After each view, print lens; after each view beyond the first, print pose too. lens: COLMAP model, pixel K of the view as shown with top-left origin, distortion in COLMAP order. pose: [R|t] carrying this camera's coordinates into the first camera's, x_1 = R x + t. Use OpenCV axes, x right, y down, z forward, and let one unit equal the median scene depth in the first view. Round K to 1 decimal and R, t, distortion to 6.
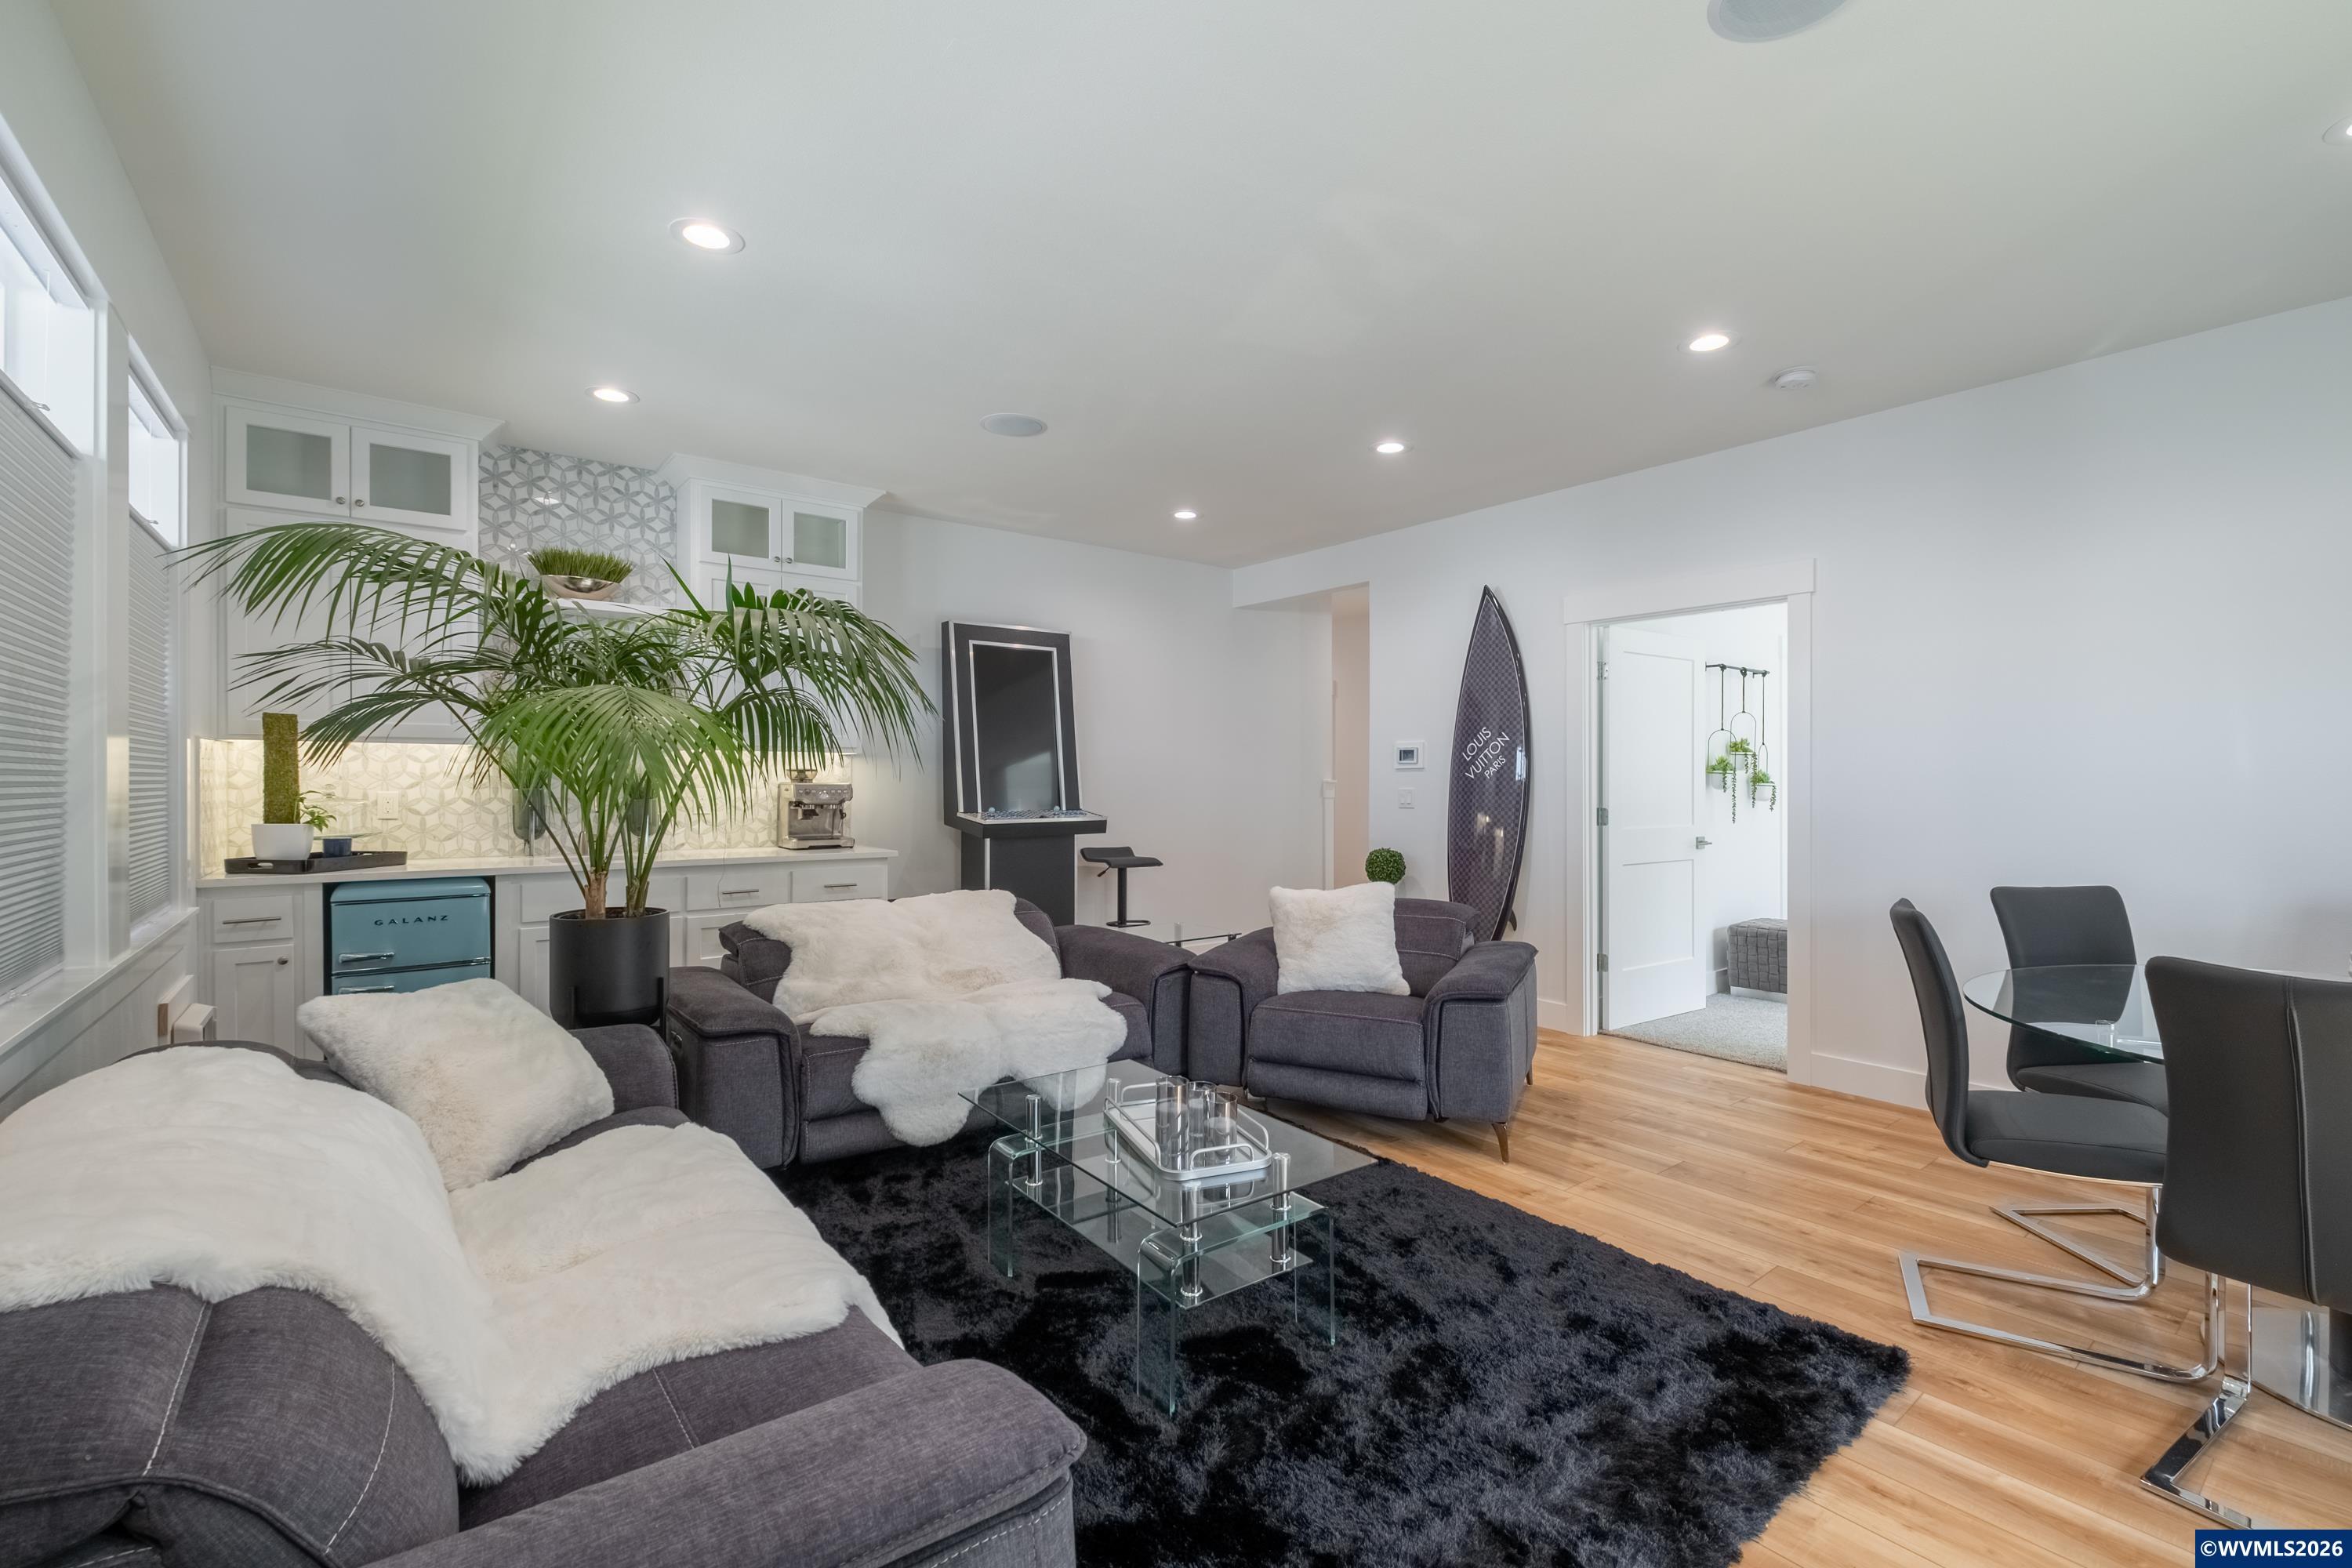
lens RADIAL K [[1018.4, 0, 1178.4], [0, 1018.4, 780.9], [0, 0, 1]] dist [-0.008525, 0.000014]
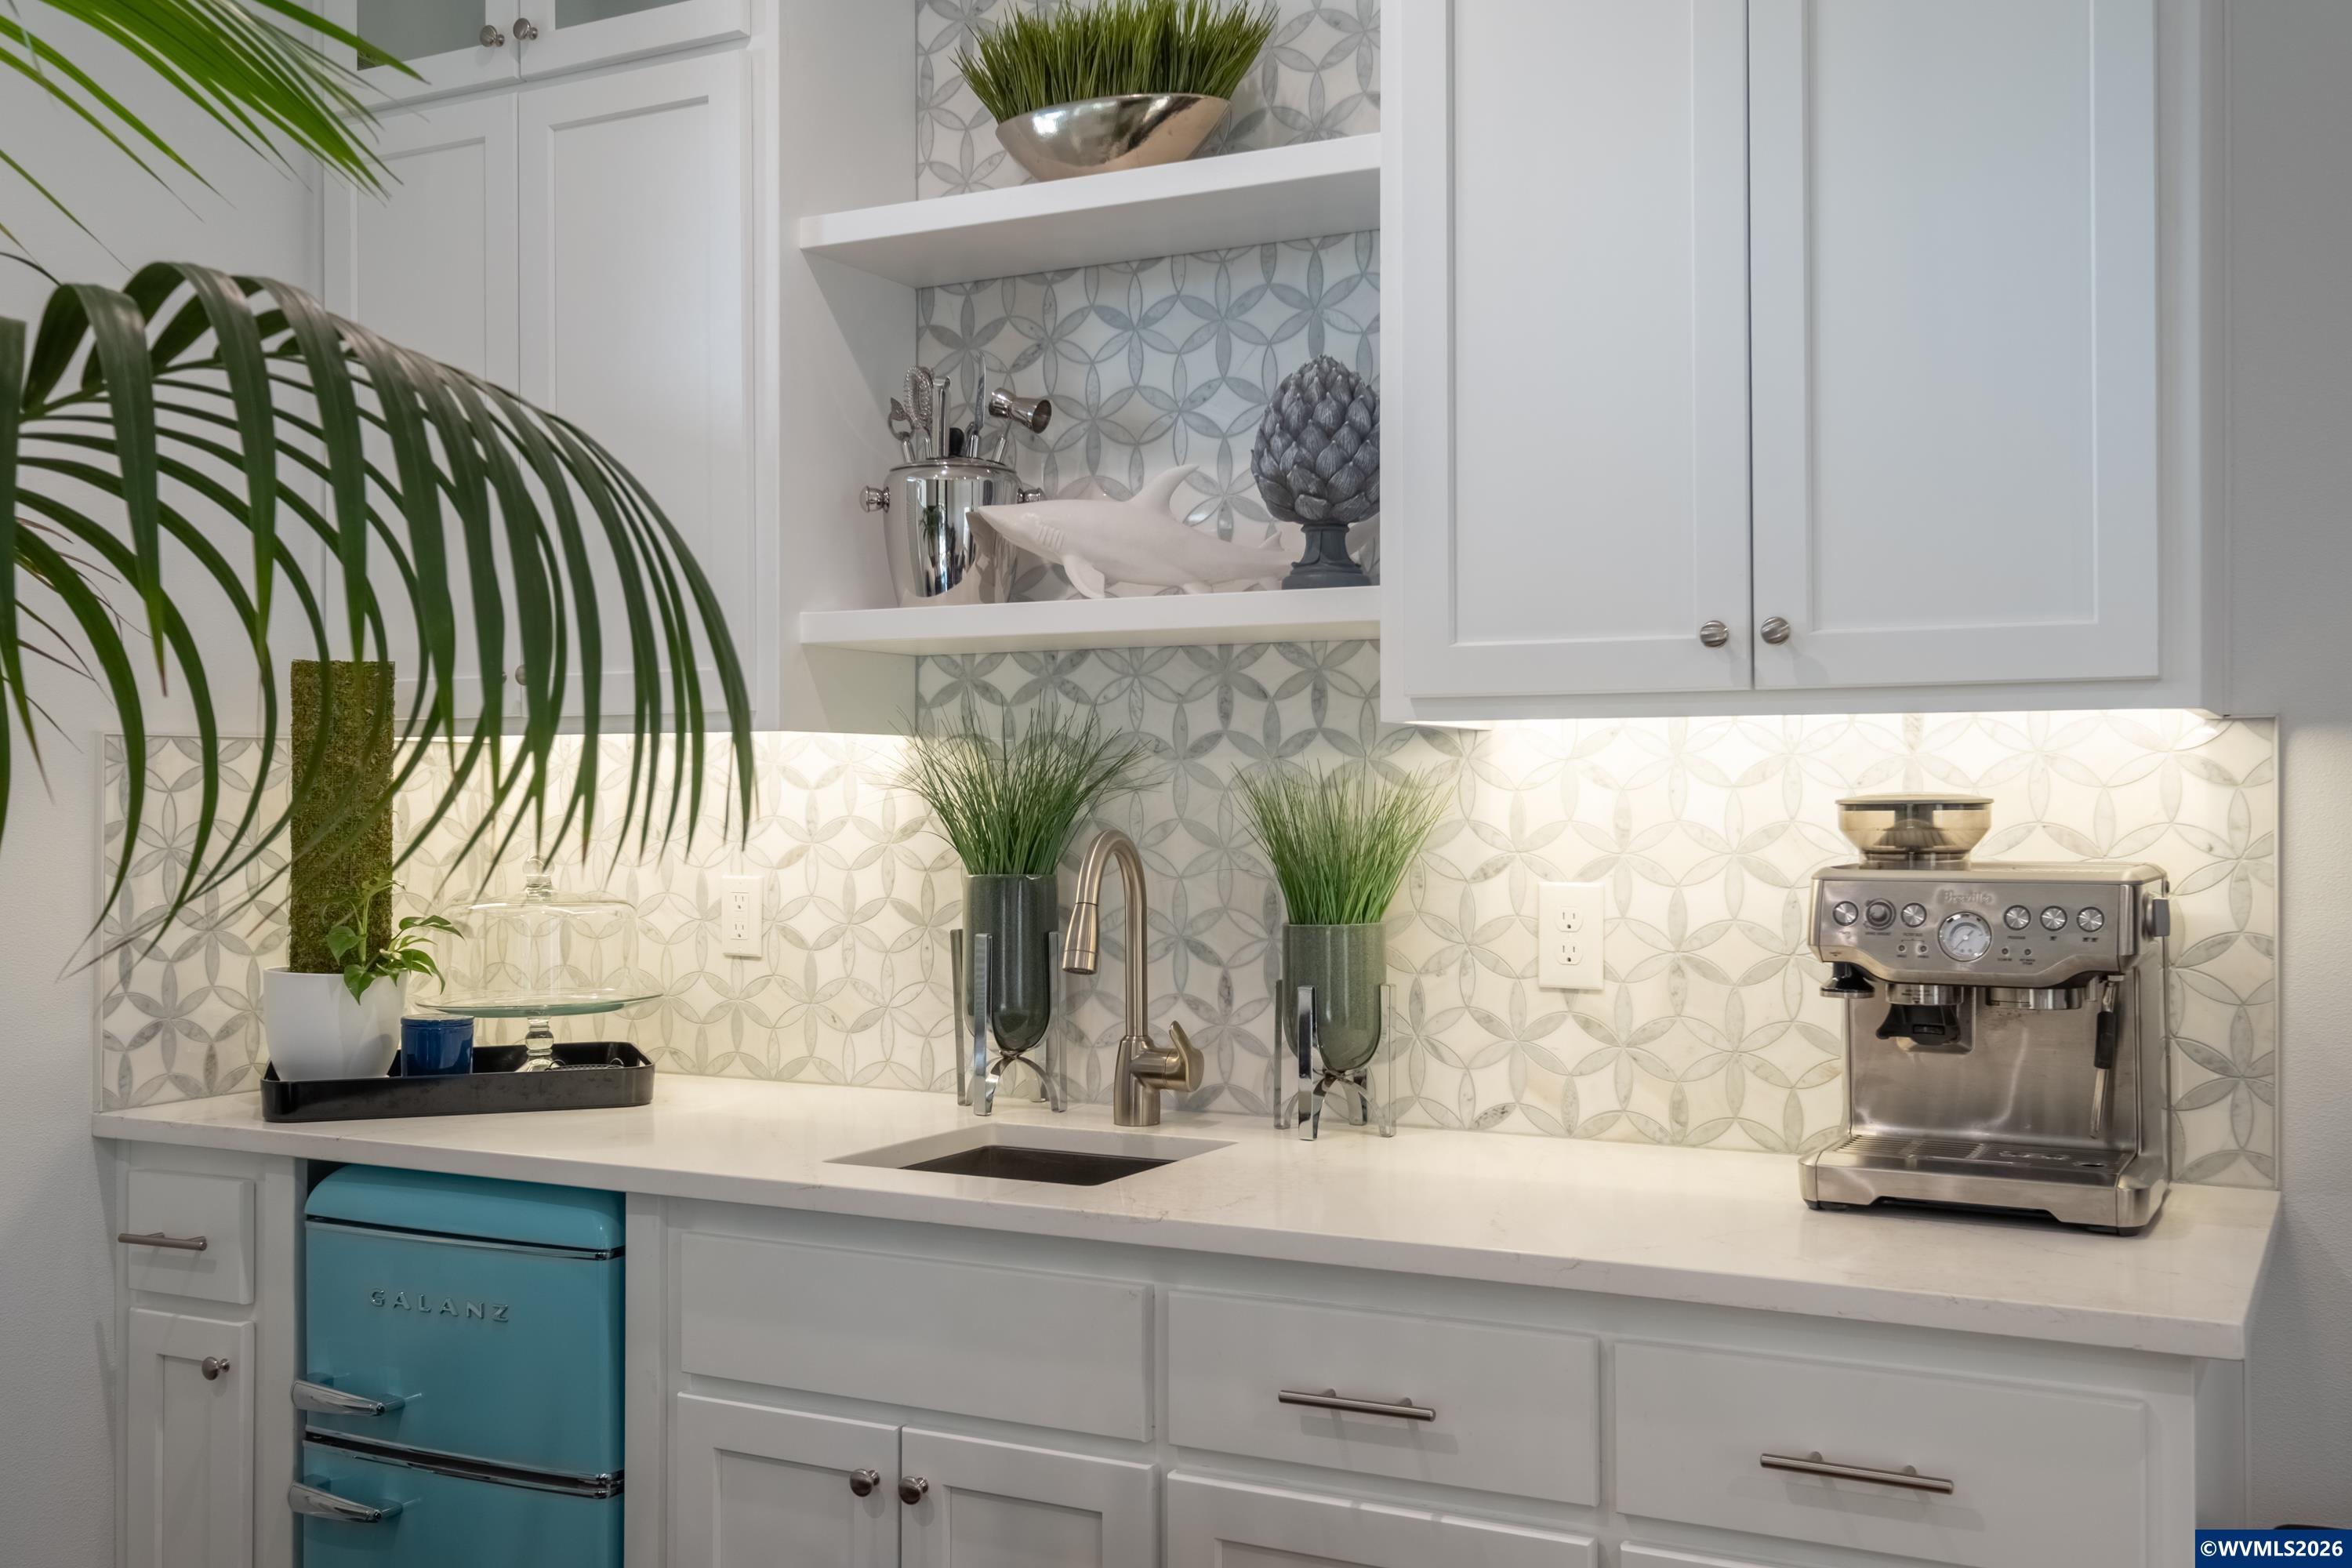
lens RADIAL K [[2273.5, 0, 1173.7], [0, 2273.5, 773.2], [0, 0, 1]] dist [0.002441, 0.000000]
pose [[0.416399, -0.016290, -0.909036, -0.025256], [0.003851, 0.999862, -0.016154, -0.010741], [0.909174, 0.003226, 0.416405, 0.790368]]
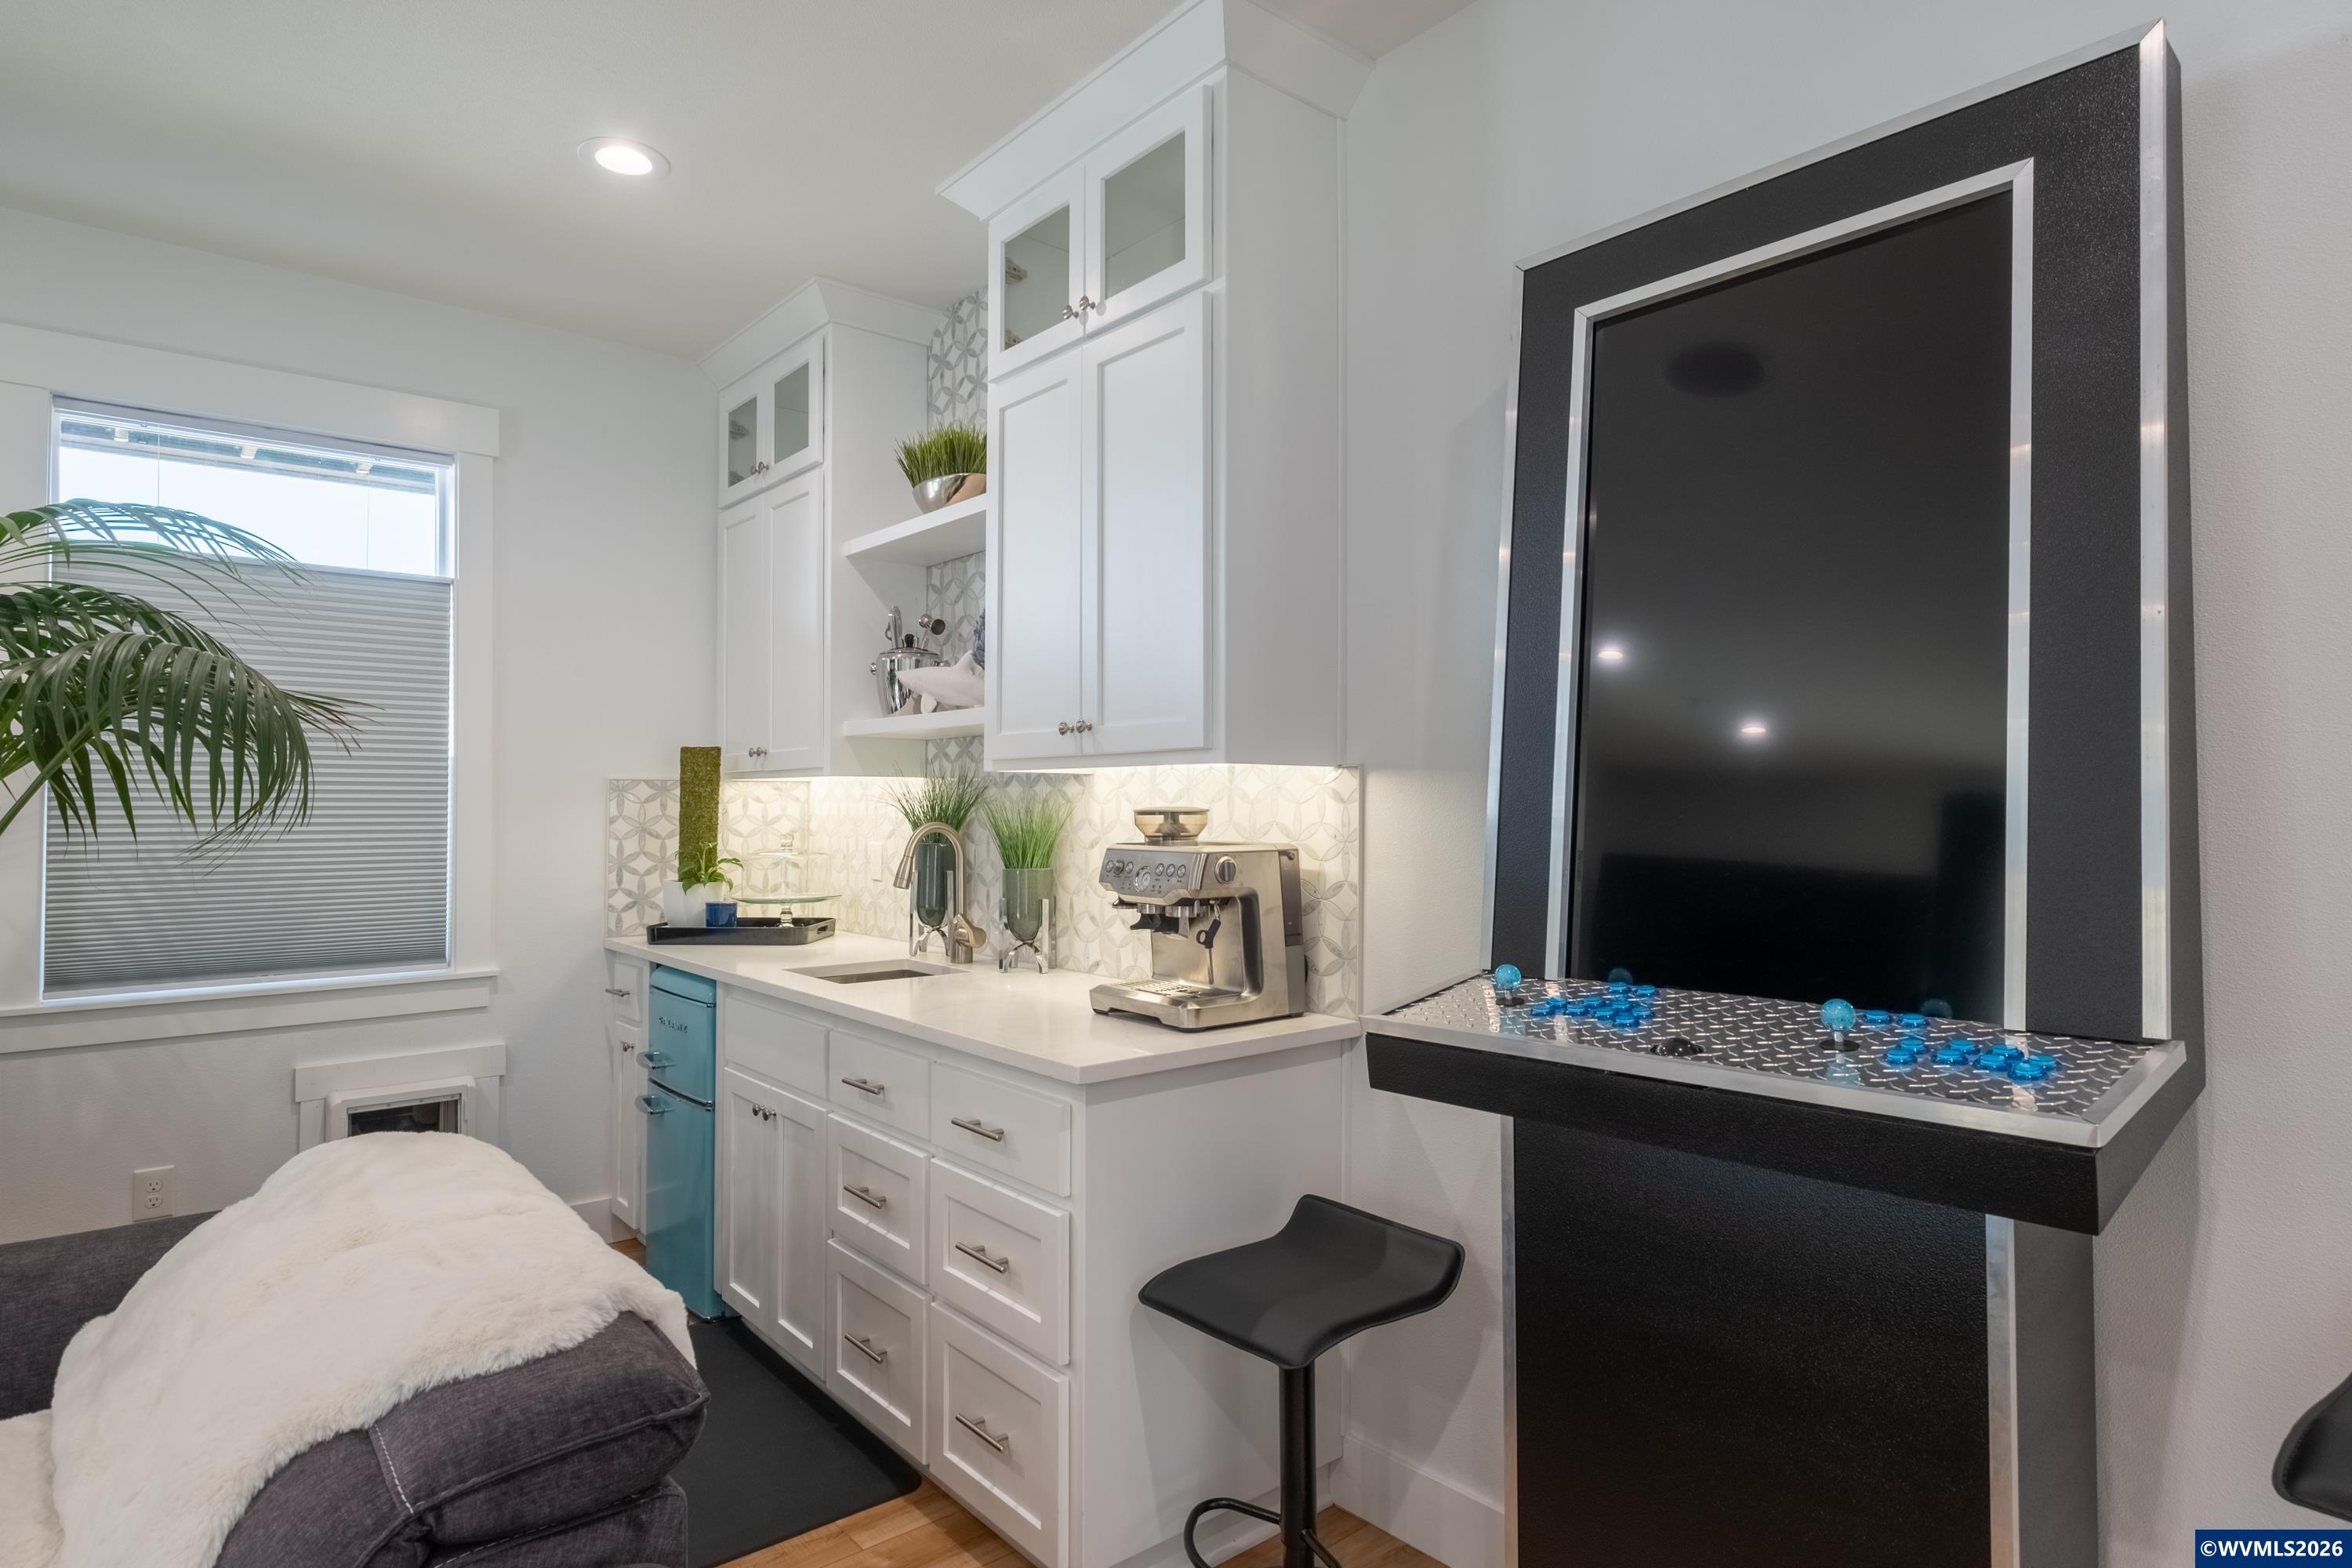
lens RADIAL K [[1260.2, 0, 1180.5], [0, 1260.2, 782.3], [0, 0, 1]] dist [-0.019373, -0.001014]
pose [[0.058414, -0.023083, -0.998026, 0.137298], [0.000482, 0.999733, -0.023095, -0.011647], [0.998292, 0.000868, 0.058409, 1.131377]]
